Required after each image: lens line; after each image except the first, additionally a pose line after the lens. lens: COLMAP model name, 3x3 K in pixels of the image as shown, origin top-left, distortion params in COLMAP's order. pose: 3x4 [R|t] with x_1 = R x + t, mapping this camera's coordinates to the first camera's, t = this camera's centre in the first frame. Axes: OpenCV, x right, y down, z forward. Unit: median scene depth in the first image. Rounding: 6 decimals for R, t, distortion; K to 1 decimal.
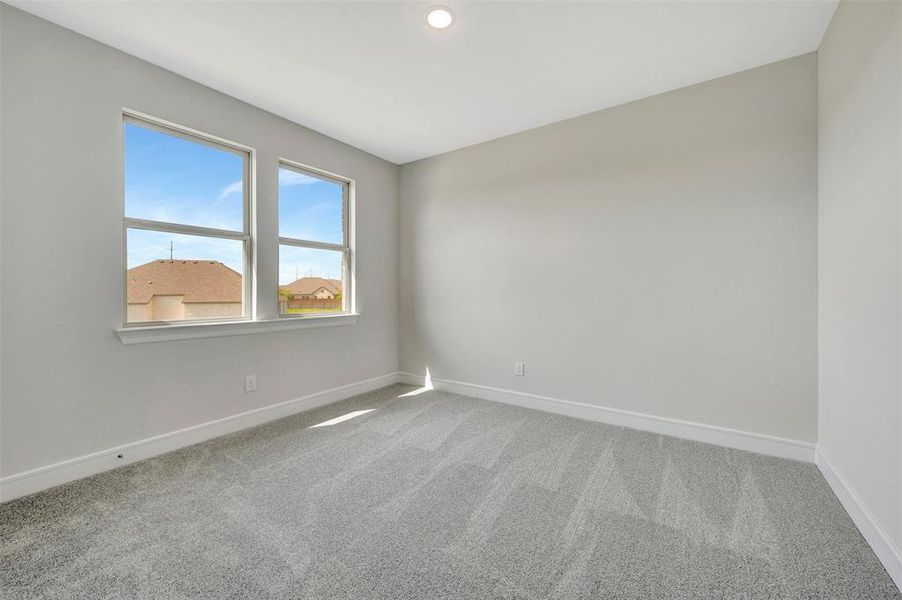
lens RADIAL K [[357.0, 0, 457.2], [0, 357.0, 300.5], [0, 0, 1]] dist [-0.000278, -0.000070]
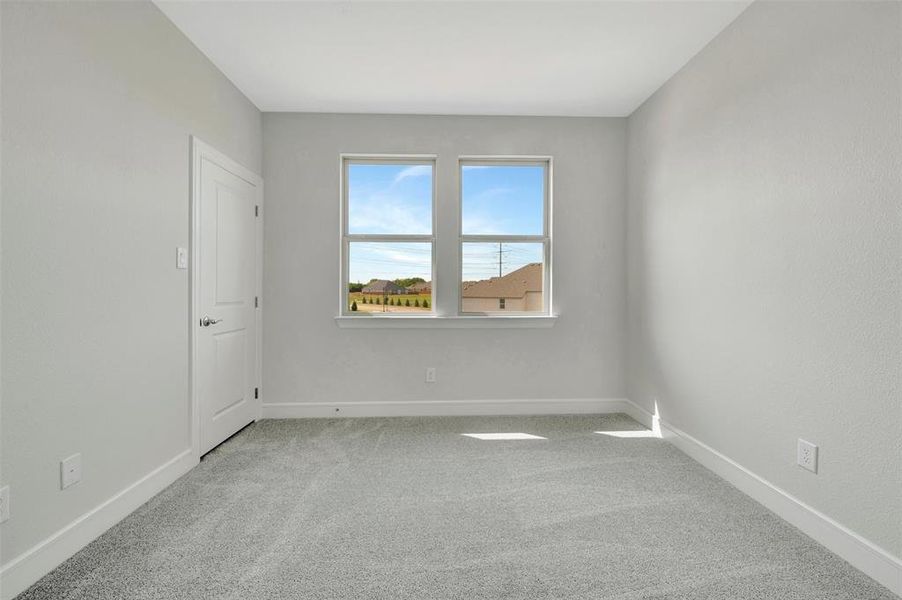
lens RADIAL K [[359.3, 0, 453.1], [0, 359.3, 295.9], [0, 0, 1]] dist [-0.000593, -0.000053]
pose [[0.597459, 0.014483, -0.801768, 0.297164], [-0.021976, 0.999757, 0.001684, -0.007736], [0.801598, 0.016614, 0.597633, 0.378067]]
